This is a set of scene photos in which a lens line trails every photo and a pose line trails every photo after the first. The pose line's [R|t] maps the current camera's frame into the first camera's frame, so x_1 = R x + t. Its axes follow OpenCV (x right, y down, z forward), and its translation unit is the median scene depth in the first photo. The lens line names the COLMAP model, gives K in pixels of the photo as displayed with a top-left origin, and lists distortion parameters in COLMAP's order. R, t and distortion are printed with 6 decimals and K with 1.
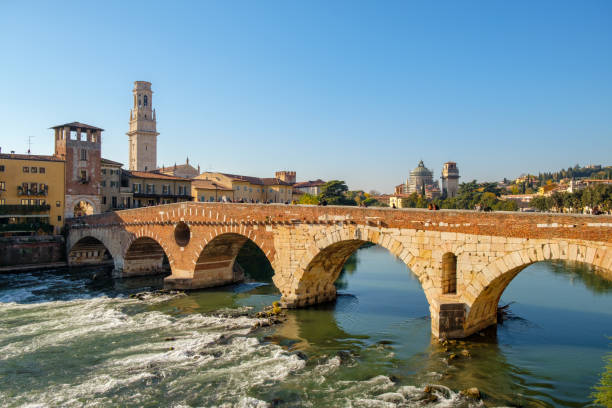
lens RADIAL K [[486.6, 0, 303.5], [0, 486.6, 210.3], [0, 0, 1]] dist [-0.038808, 0.038800]
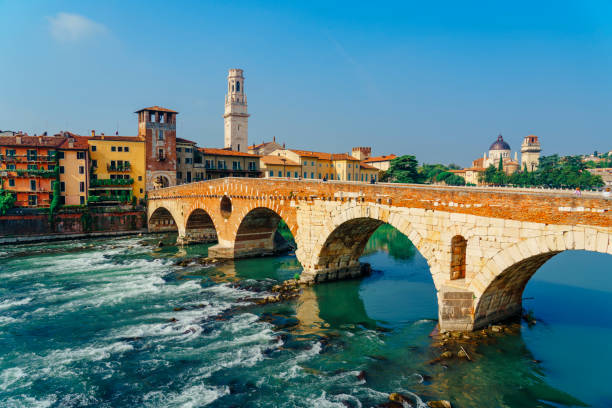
lens RADIAL K [[426.6, 0, 302.3], [0, 426.6, 206.0], [0, 0, 1]] dist [-0.010424, 0.004327]
pose [[0.977859, 0.014930, -0.208733, 0.119257], [-0.003228, 0.998409, 0.056293, -0.007825], [0.209241, -0.054373, 0.976351, 0.110582]]
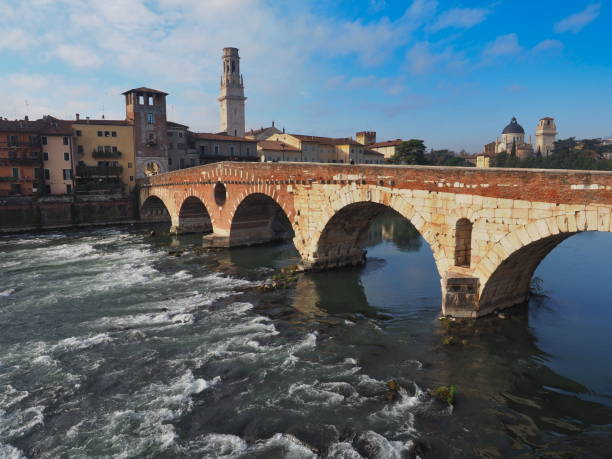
lens RADIAL K [[445.6, 0, 306.5], [0, 445.6, 228.5], [0, 0, 1]] dist [-0.004814, -0.003835]
pose [[0.978576, 0.021066, -0.204805, 0.125871], [0.005636, 0.991638, 0.128928, 0.001642], [0.205809, -0.127321, 0.970274, 0.122376]]
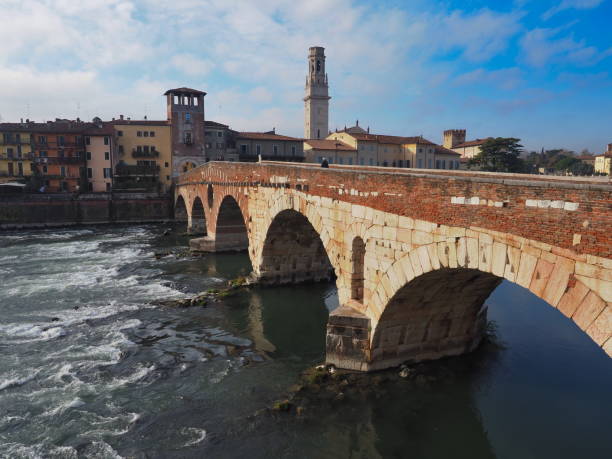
lens RADIAL K [[445.6, 0, 307.1], [0, 445.6, 224.3], [0, 0, 1]] dist [-0.004814, -0.003835]
pose [[0.897488, 0.056202, -0.437444, 0.325729], [-0.004332, 0.992923, 0.118681, 0.000918], [0.441018, -0.104620, 0.891380, 0.297981]]
